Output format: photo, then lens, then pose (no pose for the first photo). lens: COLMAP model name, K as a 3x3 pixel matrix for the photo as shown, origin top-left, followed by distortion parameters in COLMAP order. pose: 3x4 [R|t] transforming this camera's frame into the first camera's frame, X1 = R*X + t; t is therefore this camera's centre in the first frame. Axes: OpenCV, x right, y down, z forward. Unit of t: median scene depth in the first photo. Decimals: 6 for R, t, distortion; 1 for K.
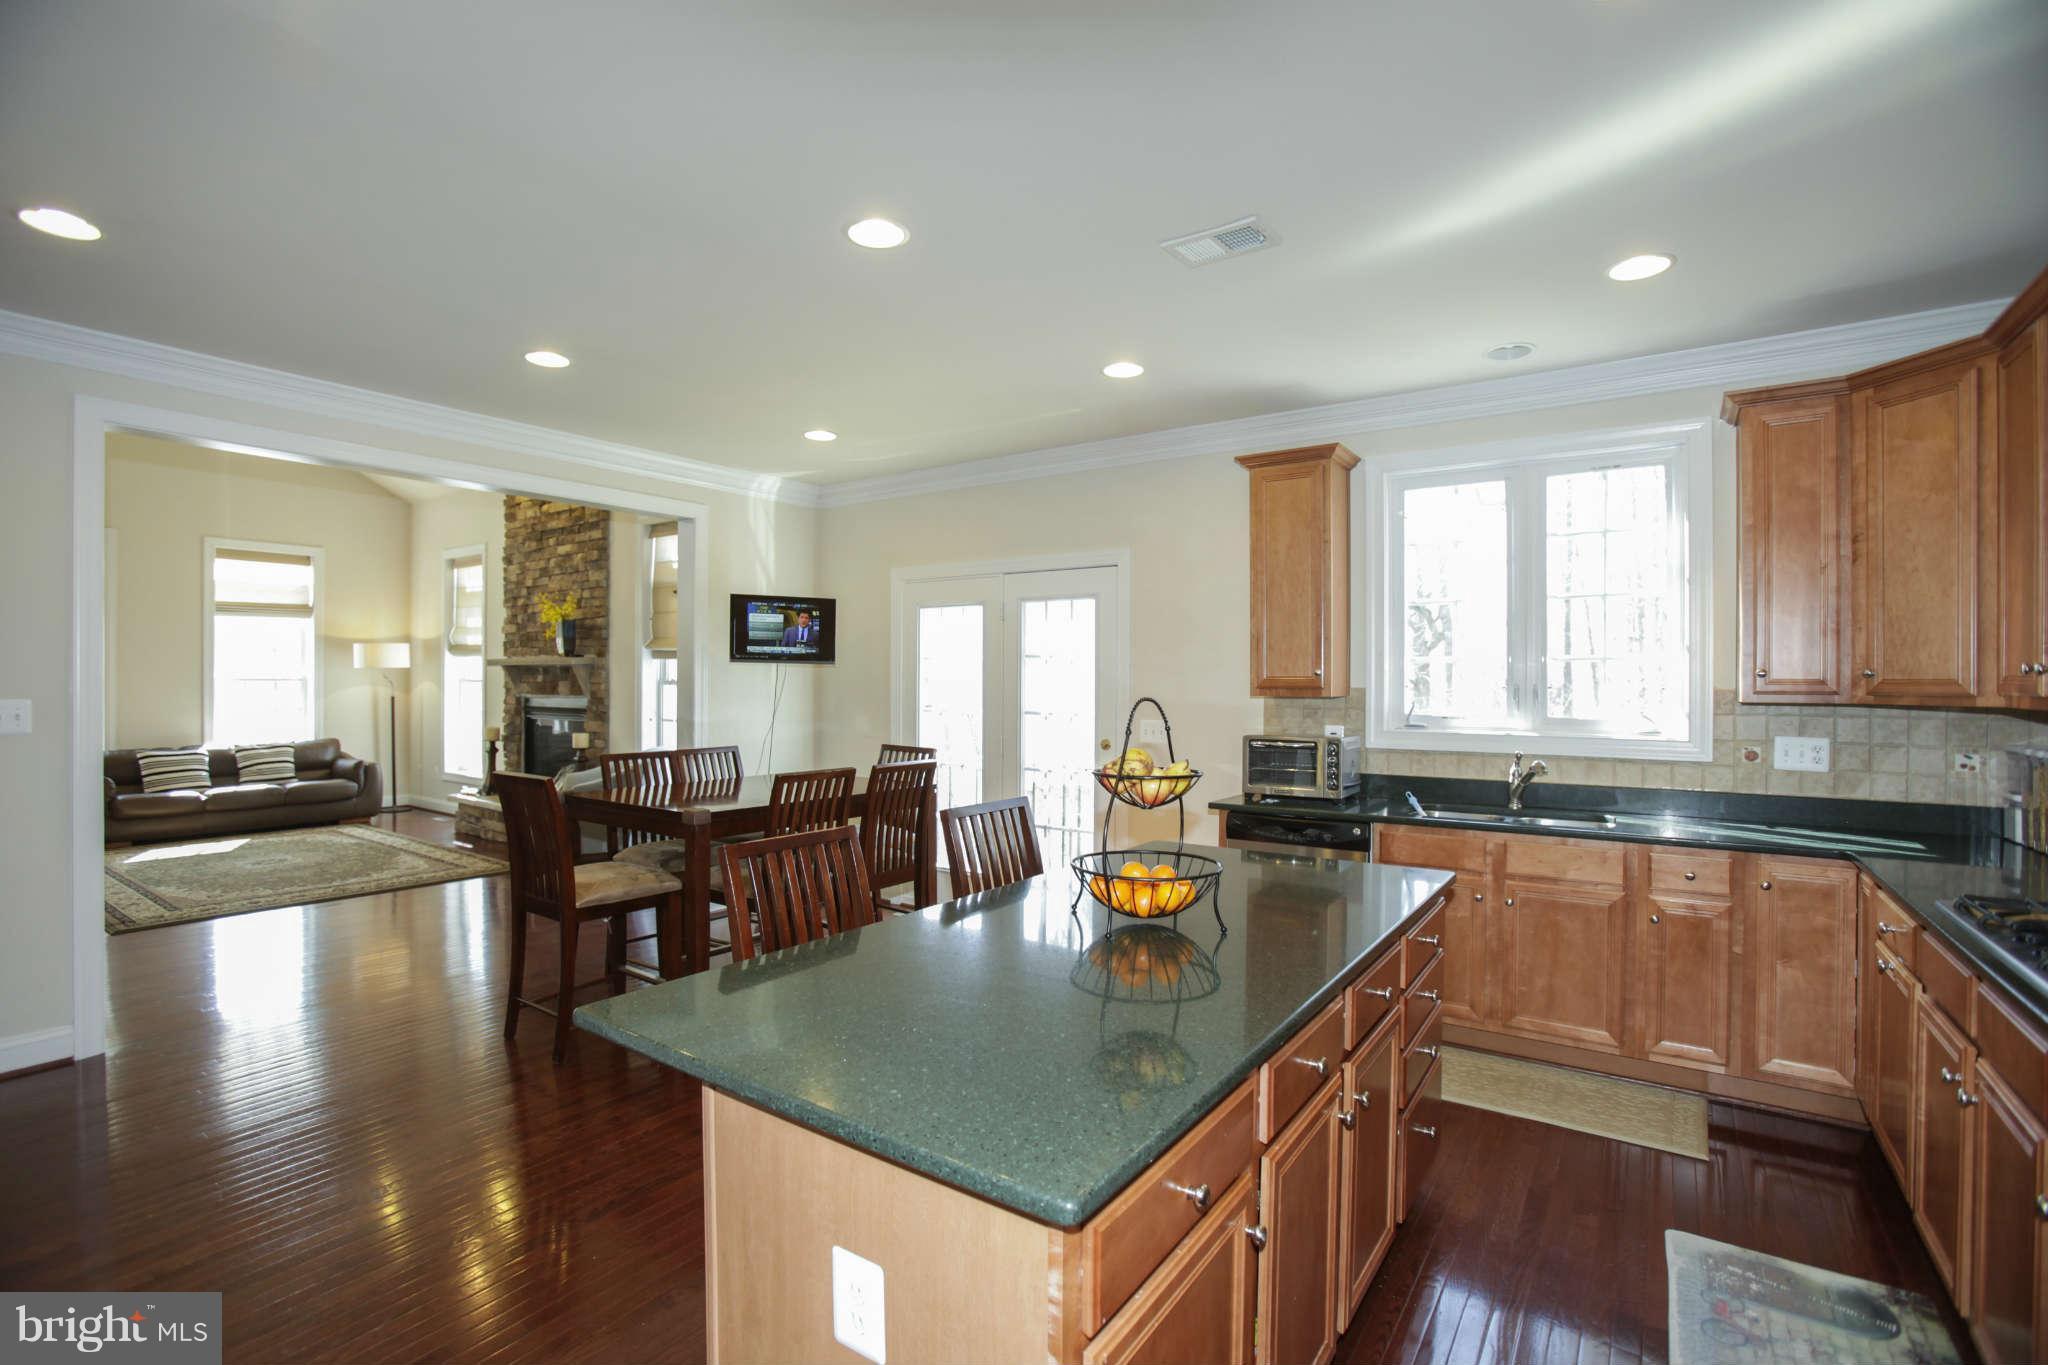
lens RADIAL K [[942.1, 0, 1014.7], [0, 942.1, 687.7], [0, 0, 1]] dist [-0.019514, 0.002663]
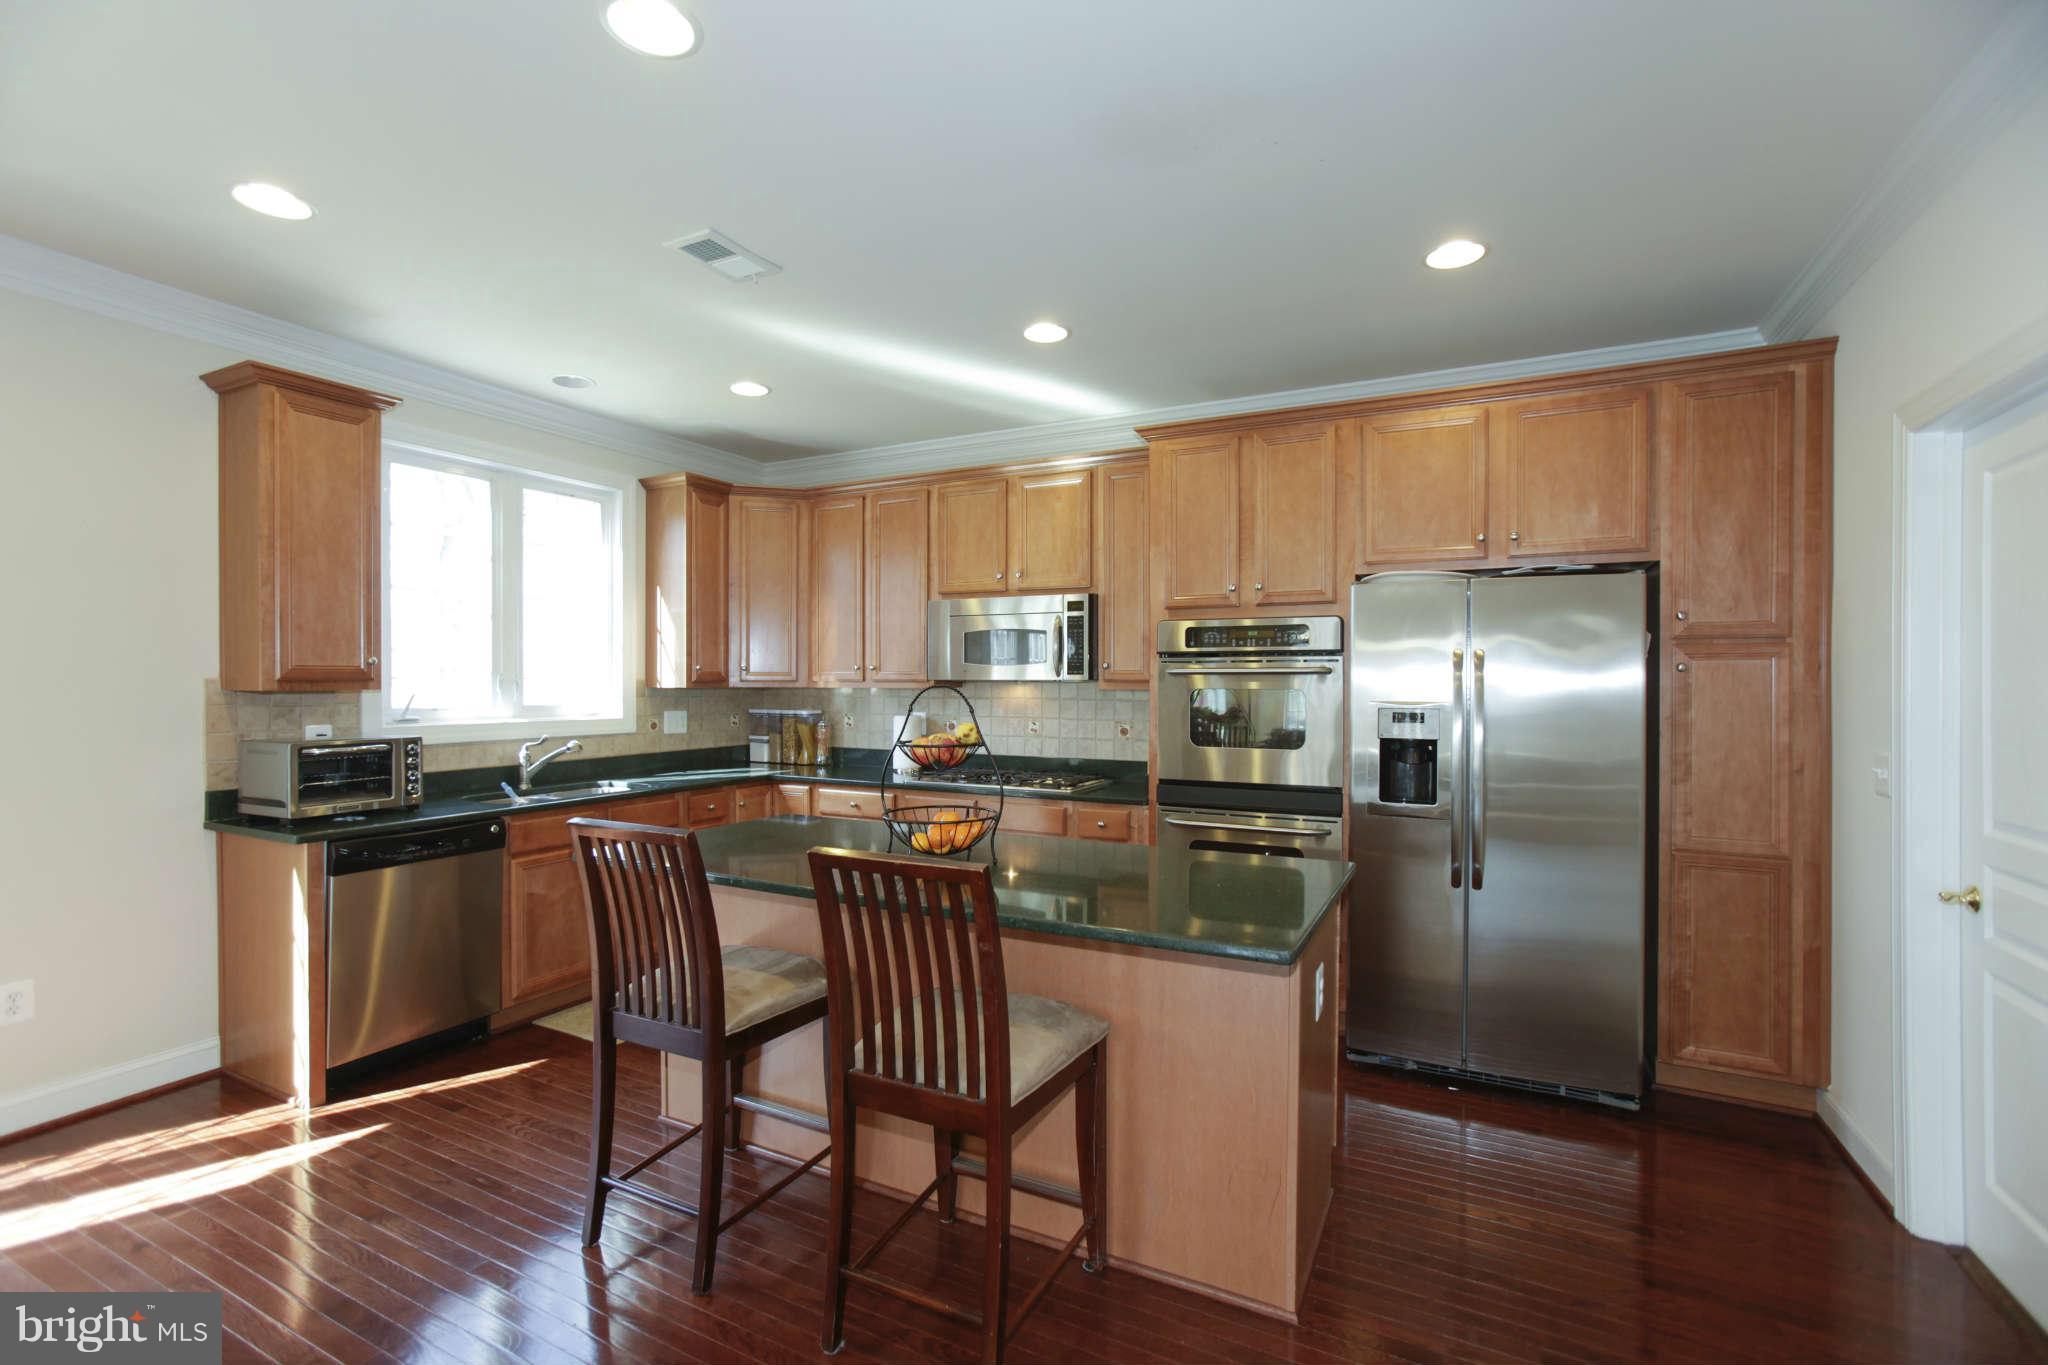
lens RADIAL K [[905.3, 0, 1009.5], [0, 905.3, 675.7], [0, 0, 1]] dist [-0.020209, 0.004201]
pose [[-0.119152, -0.001394, 0.992875, -0.279337], [0.007791, 0.999967, 0.002339, -0.000559], [-0.992845, 0.008014, -0.119137, 0.274577]]
